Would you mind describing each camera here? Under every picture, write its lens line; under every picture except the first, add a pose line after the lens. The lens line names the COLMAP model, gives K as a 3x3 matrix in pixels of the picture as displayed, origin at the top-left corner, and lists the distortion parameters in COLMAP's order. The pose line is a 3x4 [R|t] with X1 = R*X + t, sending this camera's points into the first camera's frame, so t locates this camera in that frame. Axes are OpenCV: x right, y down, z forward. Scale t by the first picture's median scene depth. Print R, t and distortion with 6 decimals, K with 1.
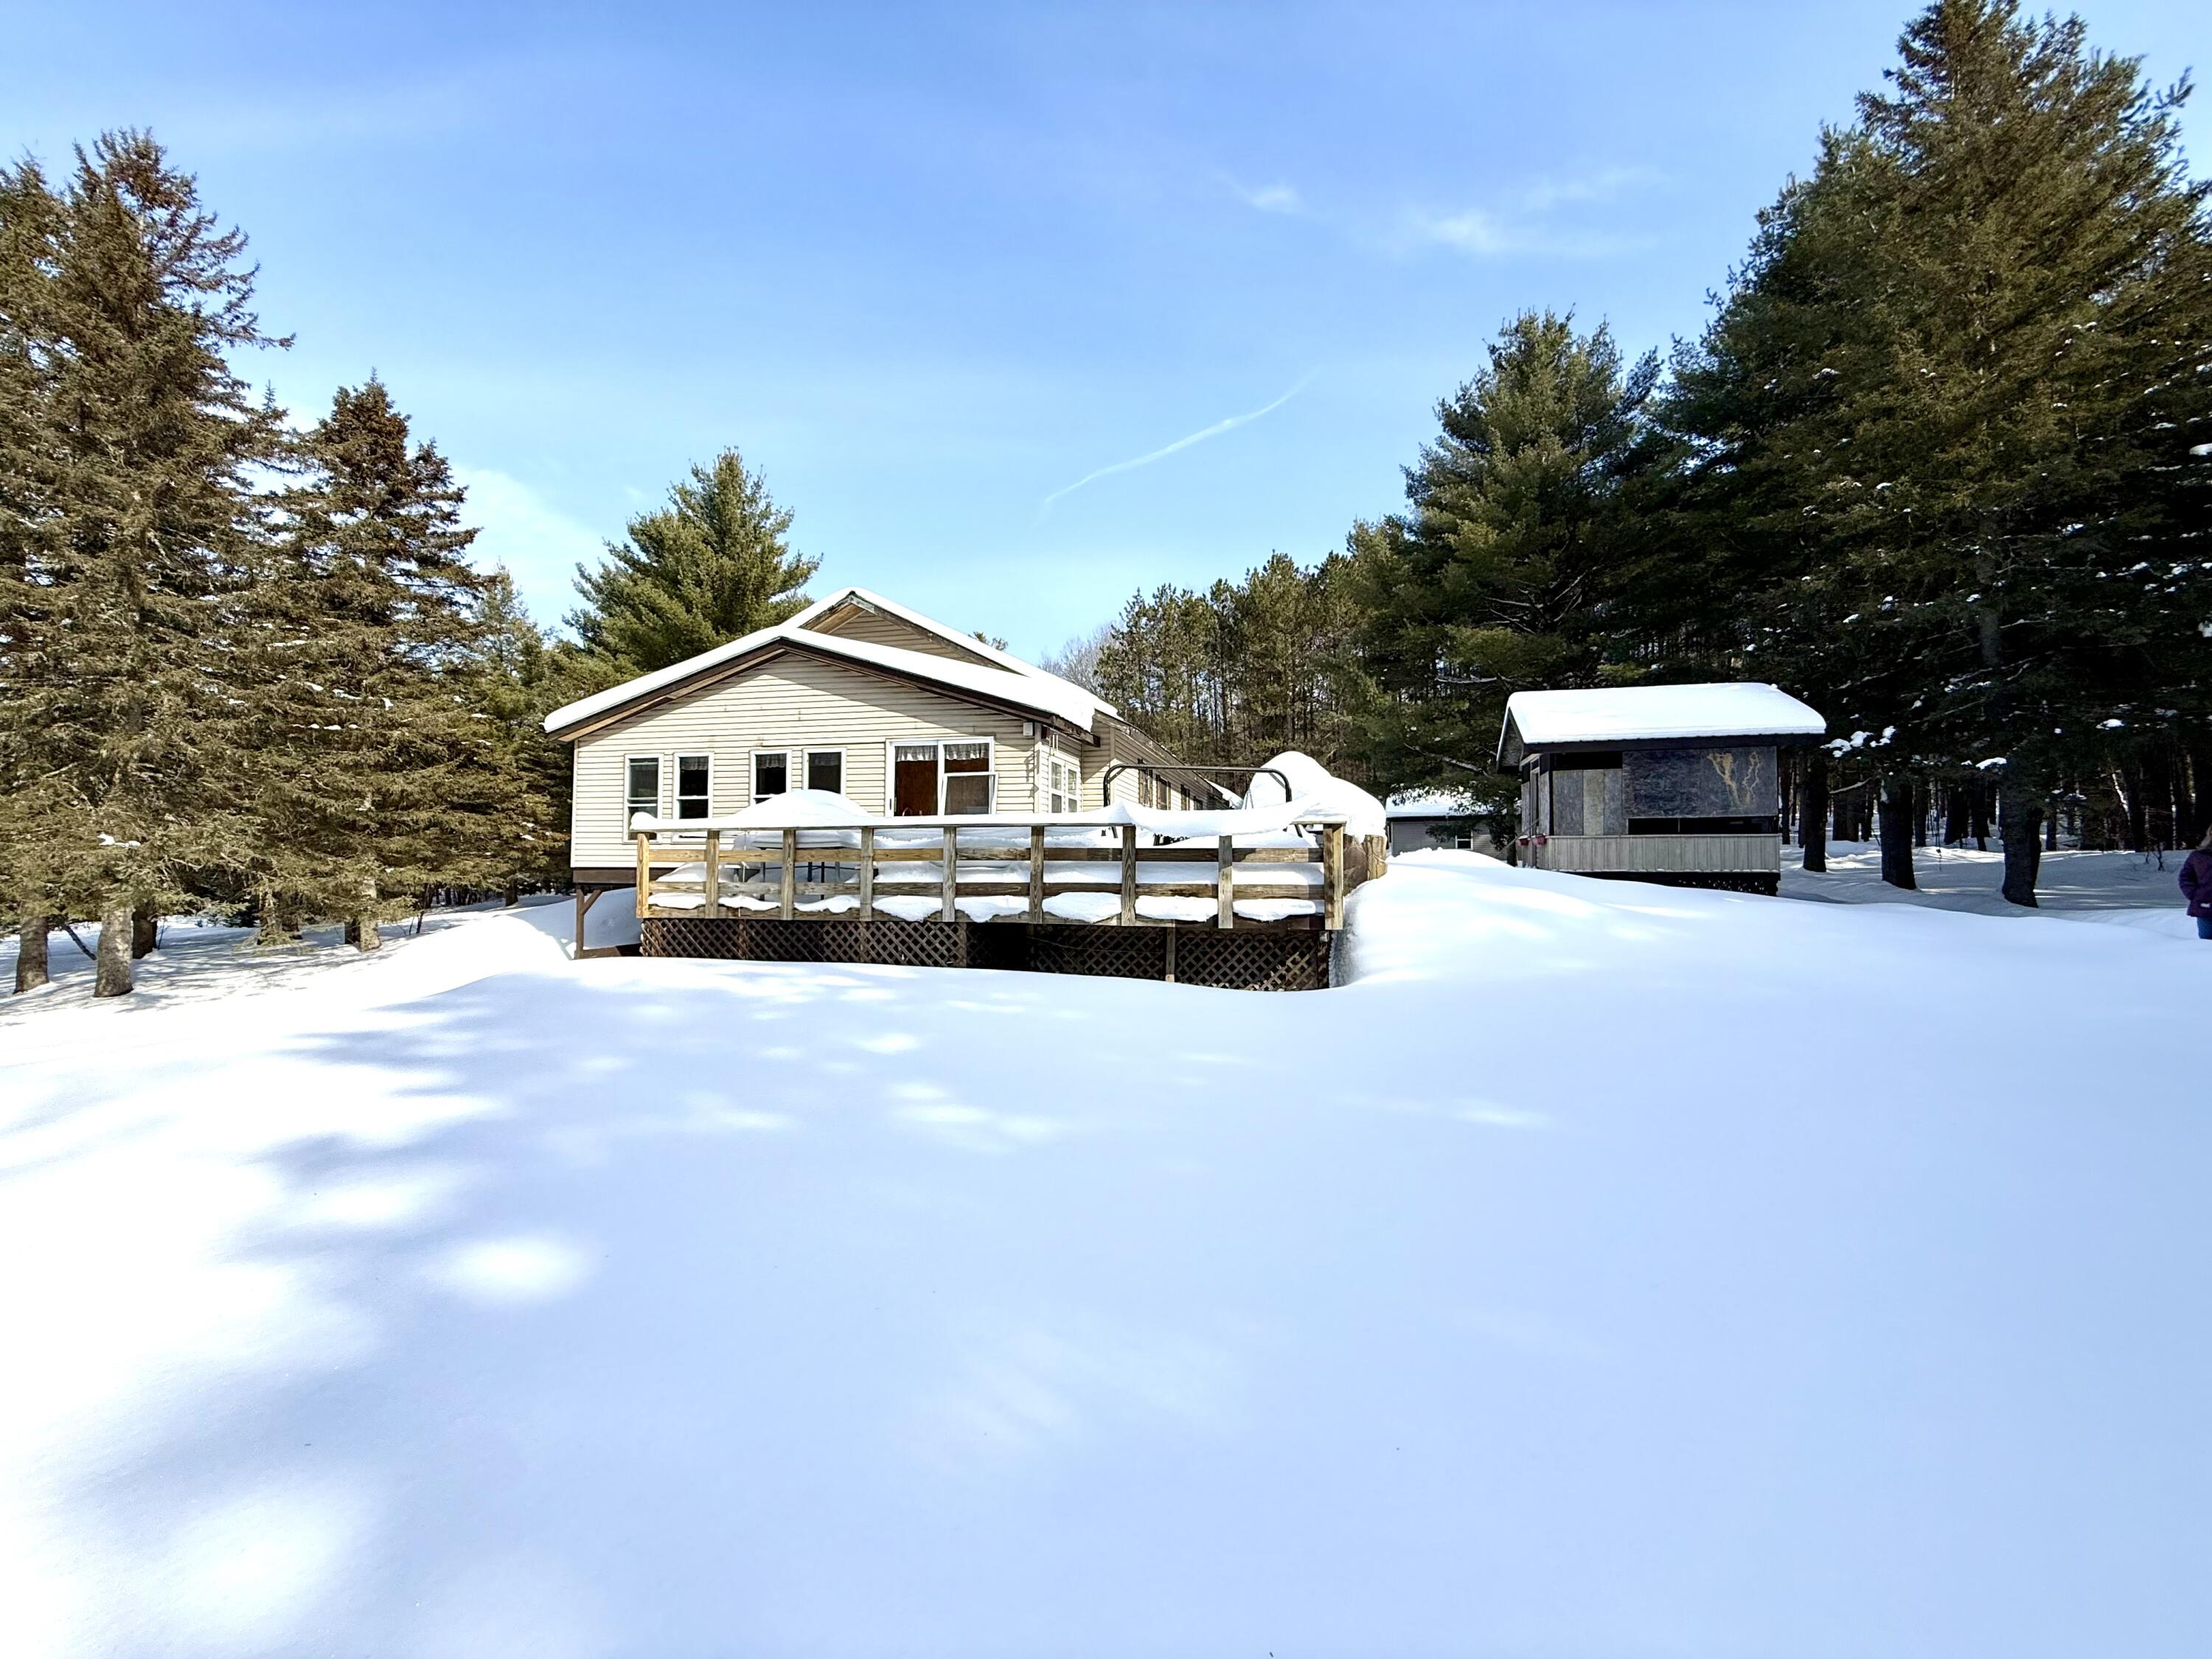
lens RADIAL K [[885.5, 0, 1176.0], [0, 885.5, 830.3], [0, 0, 1]] dist [0.012538, 0.000042]
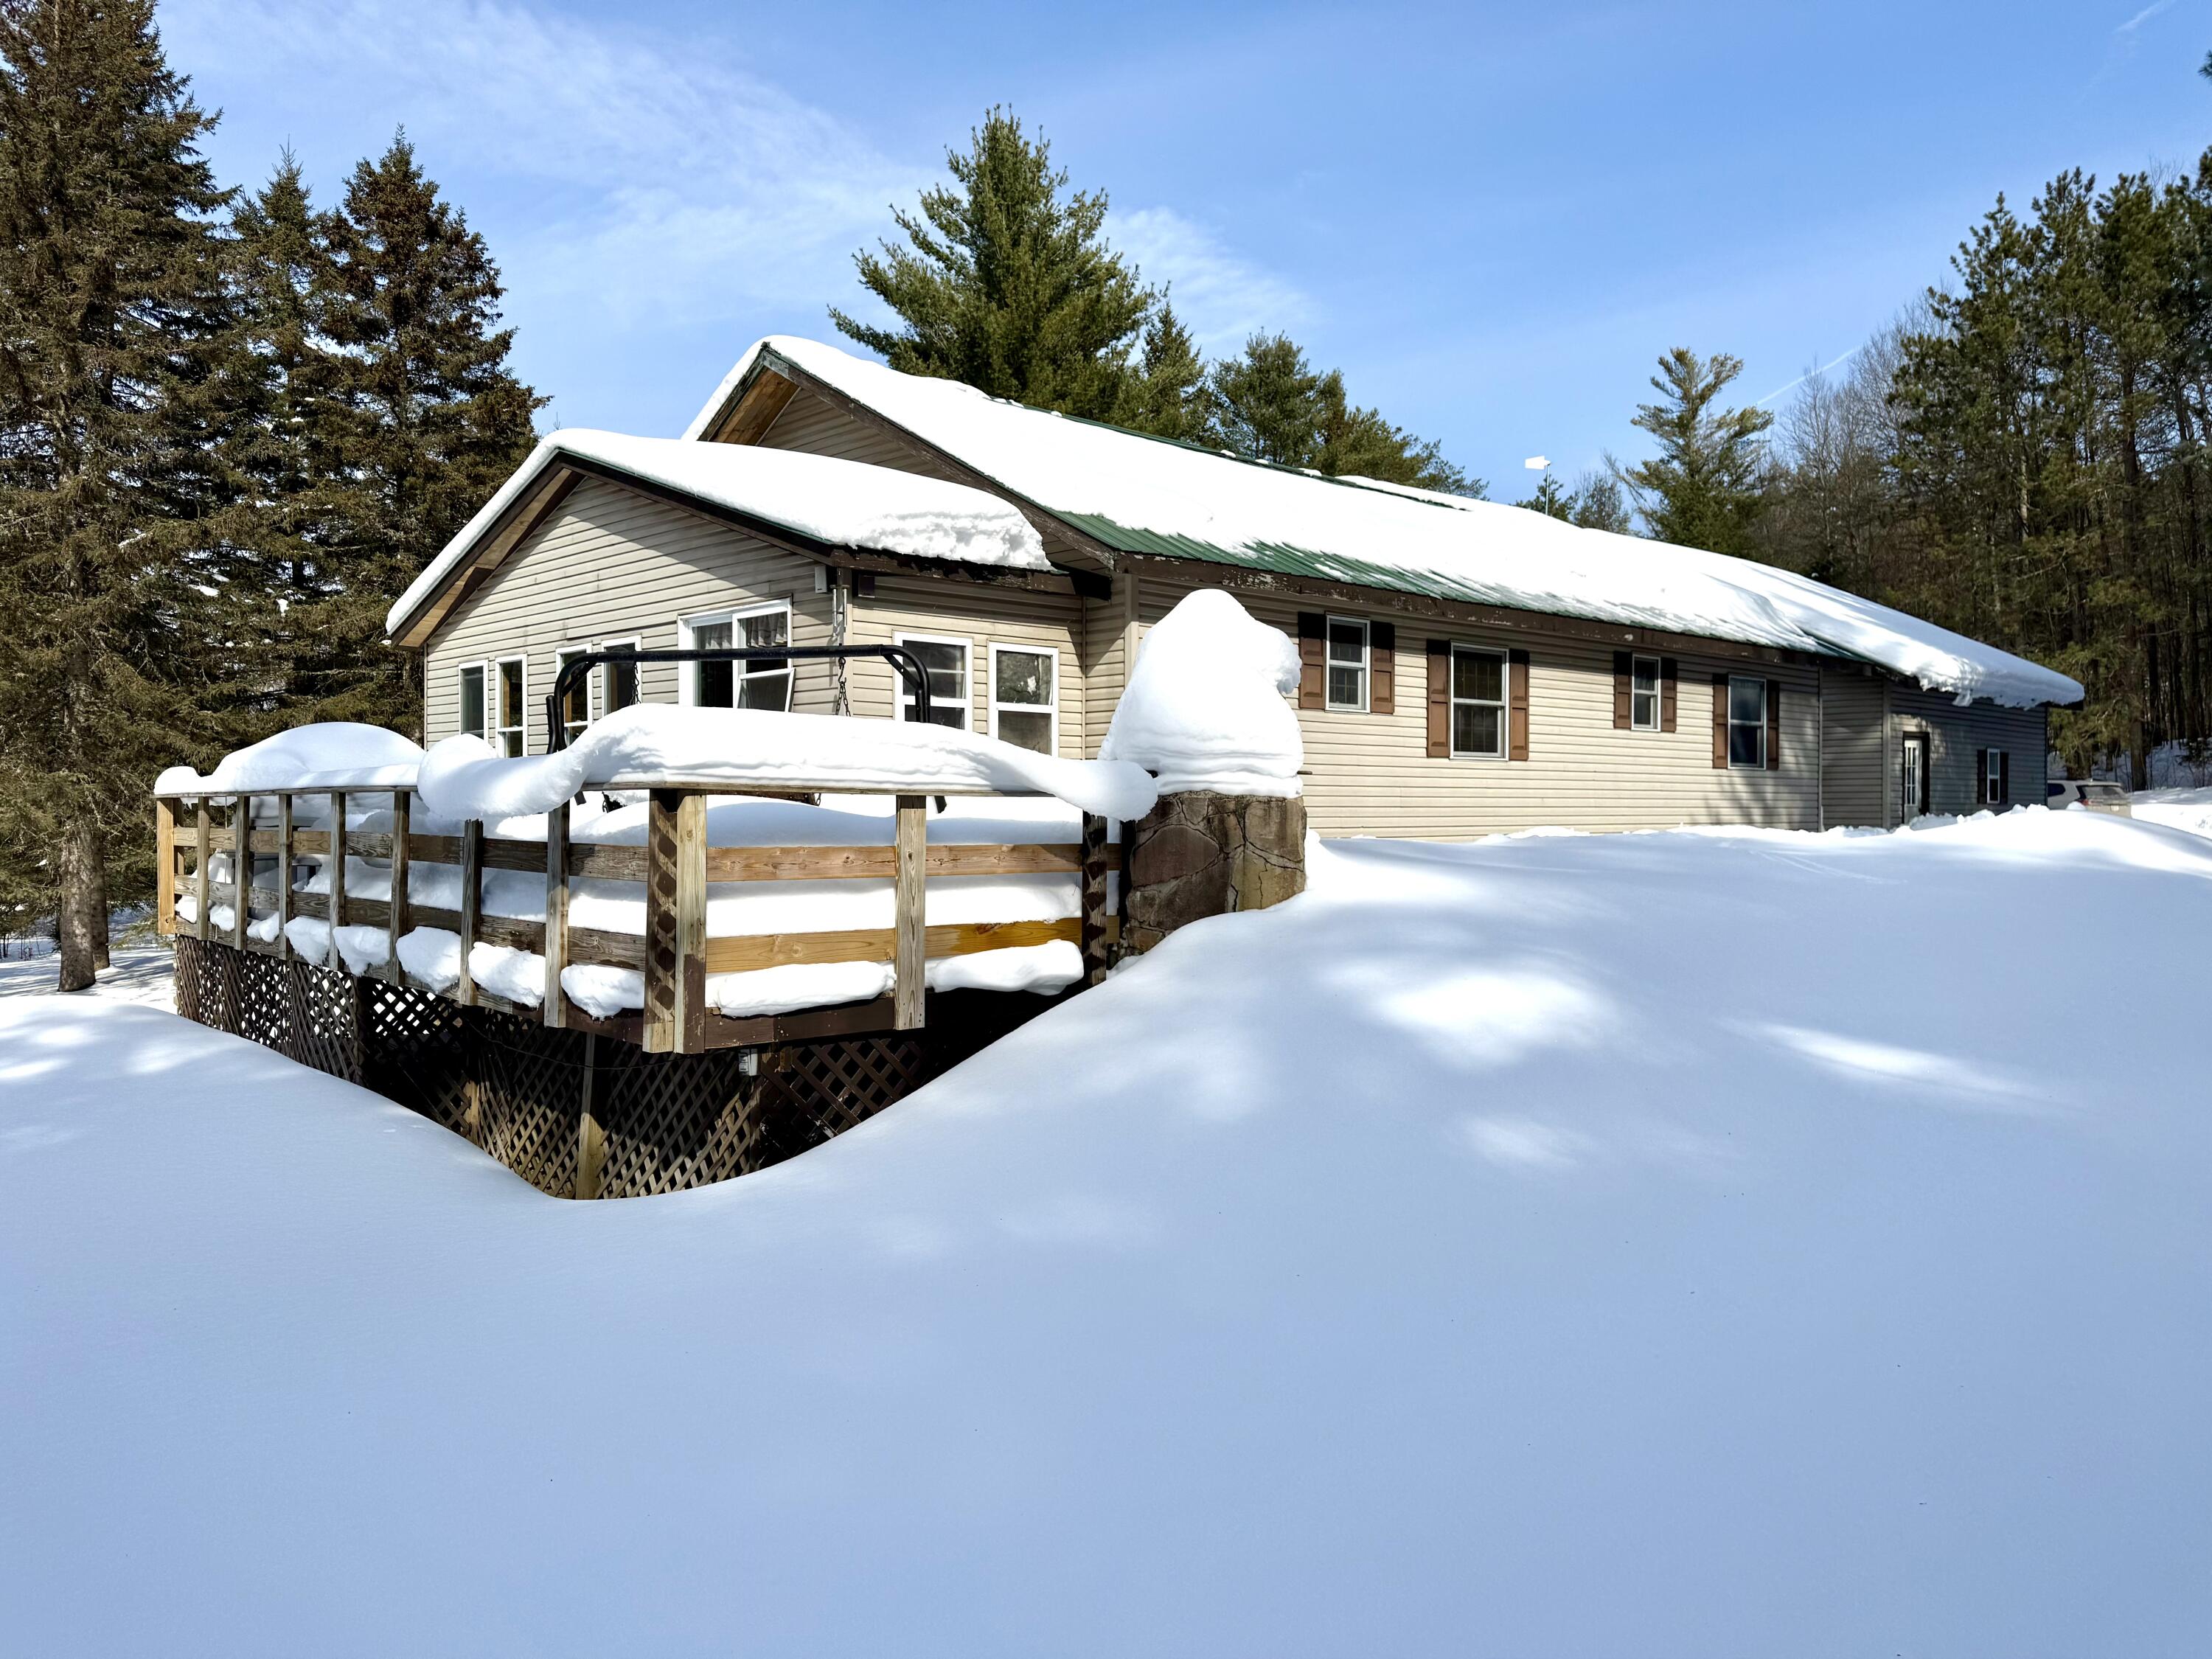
lens RADIAL K [[1651.9, 0, 1106.0], [0, 1651.9, 829.5], [0, 0, 1]] dist [0.024054, -0.003238]
pose [[0.830531, 0.007837, -0.556918, 0.400959], [0.021665, 0.998690, 0.046363, -0.010660], [0.556551, -0.050572, 0.829273, 0.251753]]
